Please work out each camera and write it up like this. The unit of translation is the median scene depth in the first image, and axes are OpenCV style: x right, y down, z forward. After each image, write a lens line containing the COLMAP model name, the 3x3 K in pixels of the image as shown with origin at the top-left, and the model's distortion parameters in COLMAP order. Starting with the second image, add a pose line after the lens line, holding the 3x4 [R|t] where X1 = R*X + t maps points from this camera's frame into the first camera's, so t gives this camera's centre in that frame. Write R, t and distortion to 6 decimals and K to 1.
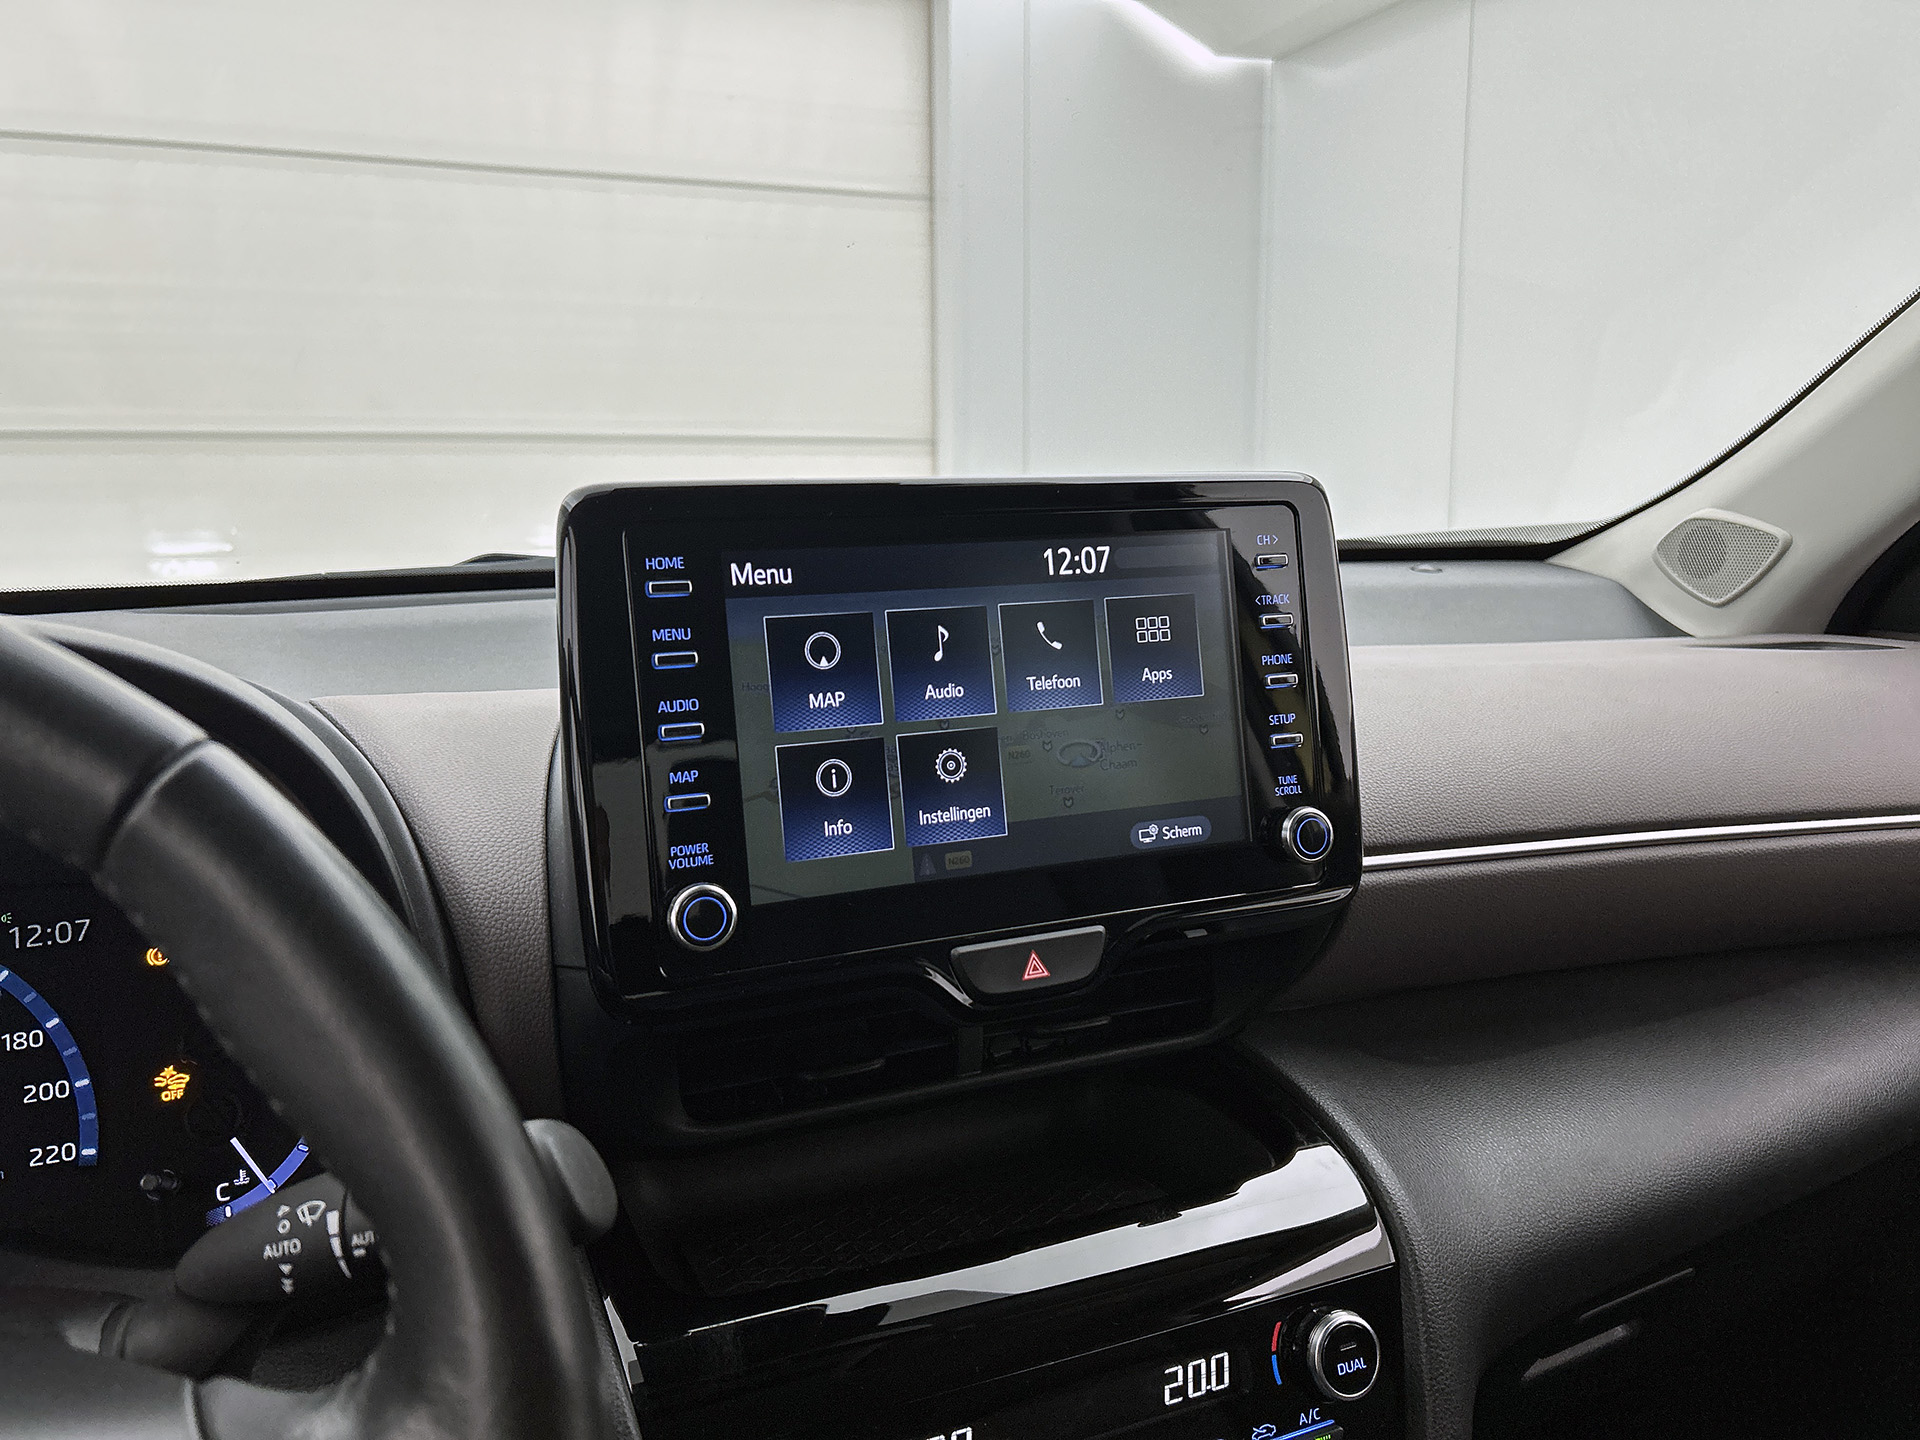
lens RADIAL K [[1486.8, 0, 961.6], [0, 1486.8, 709.8], [0, 0, 1]] dist [0.059368, -0.086796]
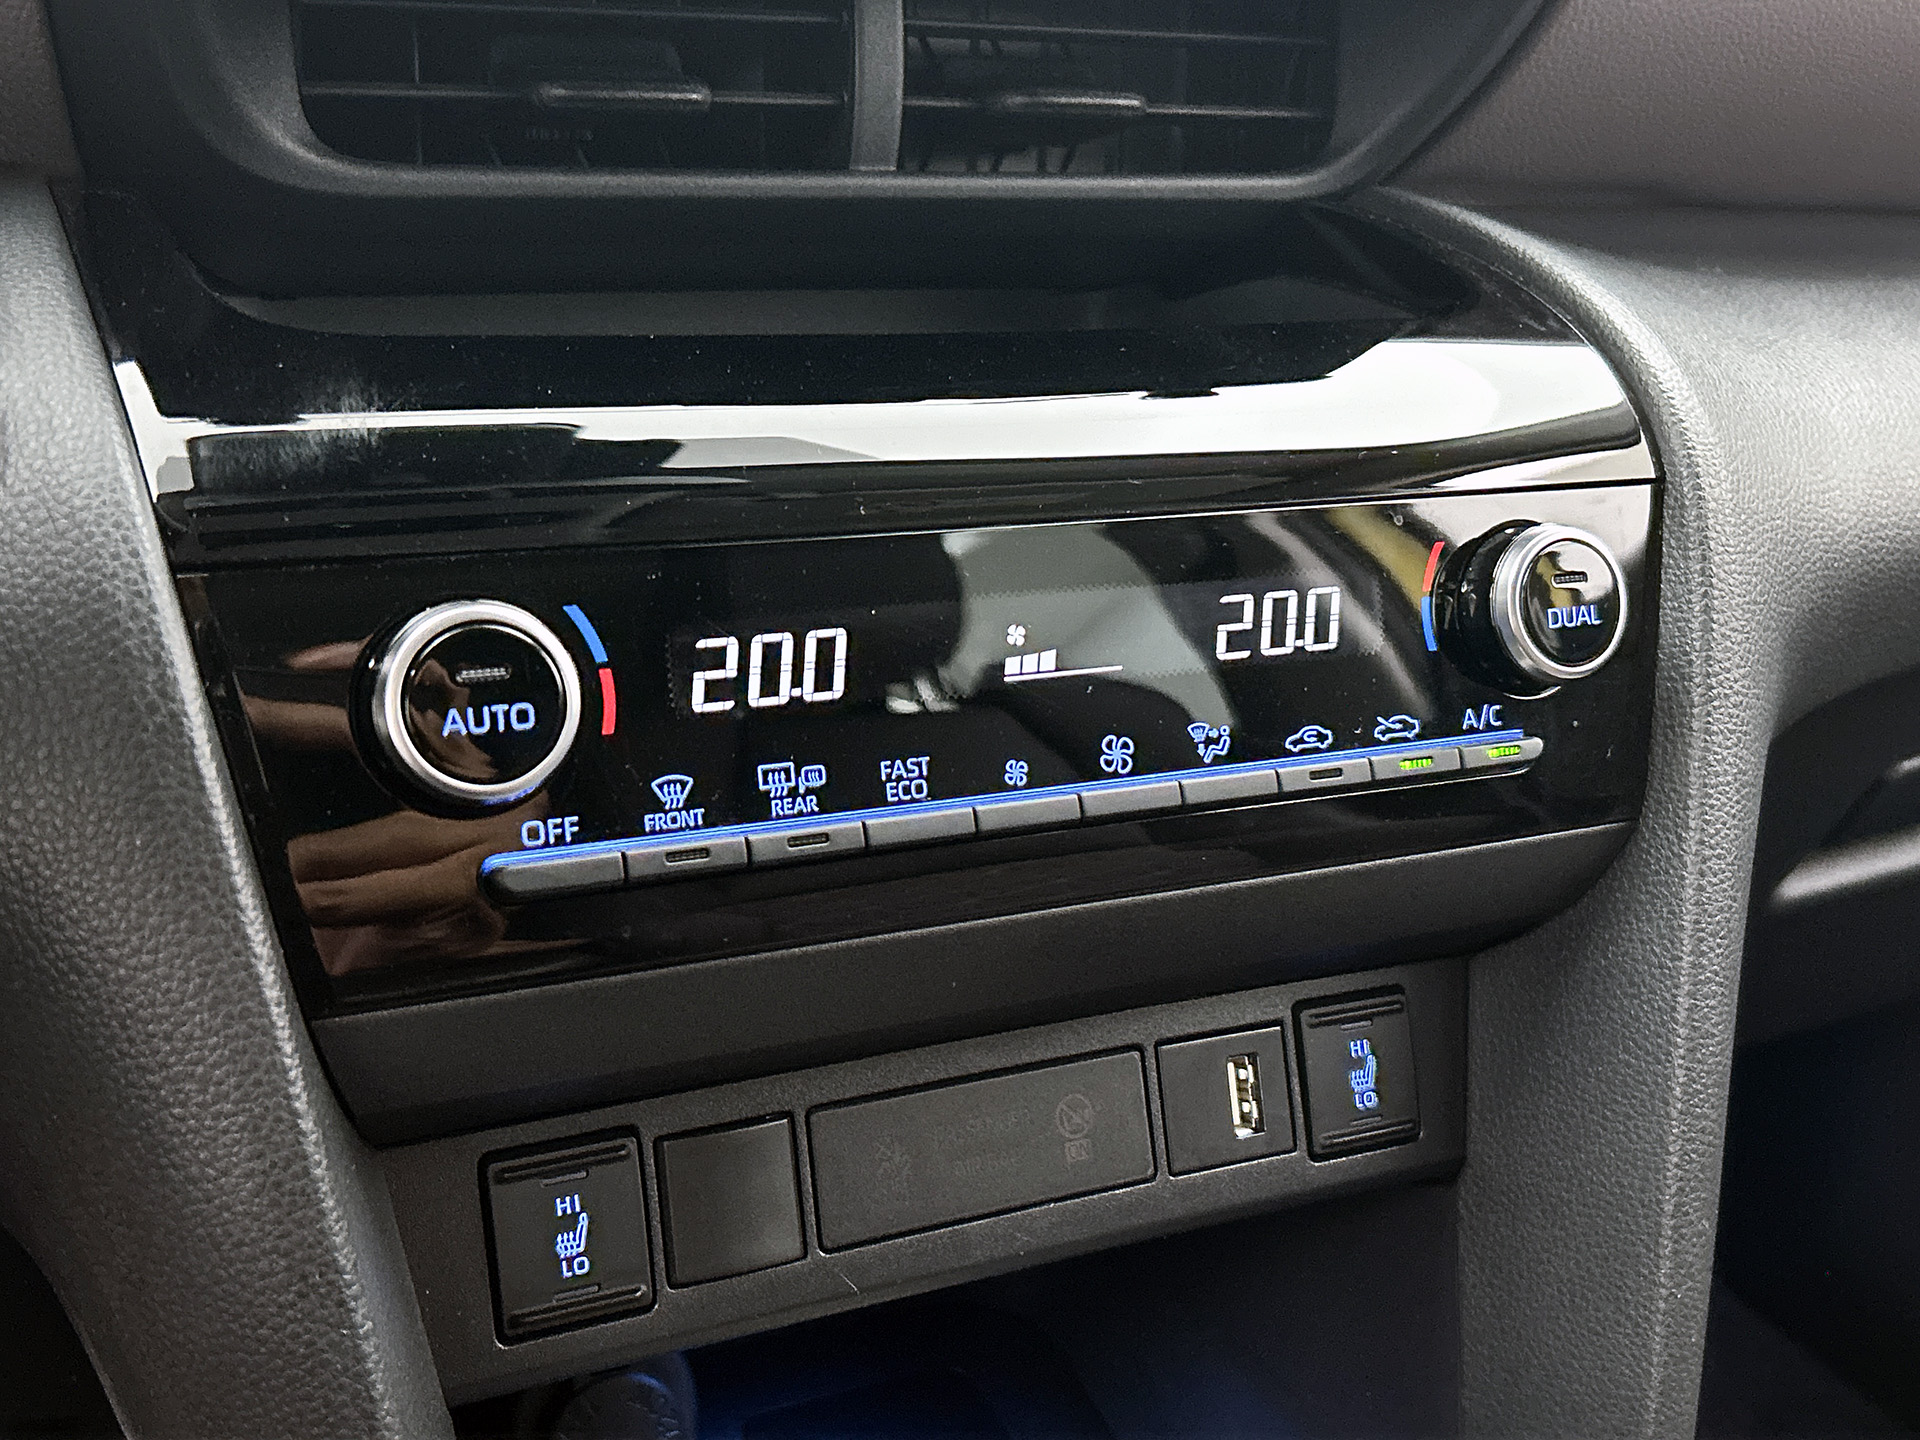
lens RADIAL K [[2156.8, 0, 965.5], [0, 2156.8, 708.2], [0, 0, 1]] dist [0.061667, 0.000000]
pose [[0.997749, 0.048180, 0.046634, 0.013045], [-0.055389, 0.984185, 0.168264, 0.350313], [-0.037790, -0.170468, 0.984638, 0.251928]]
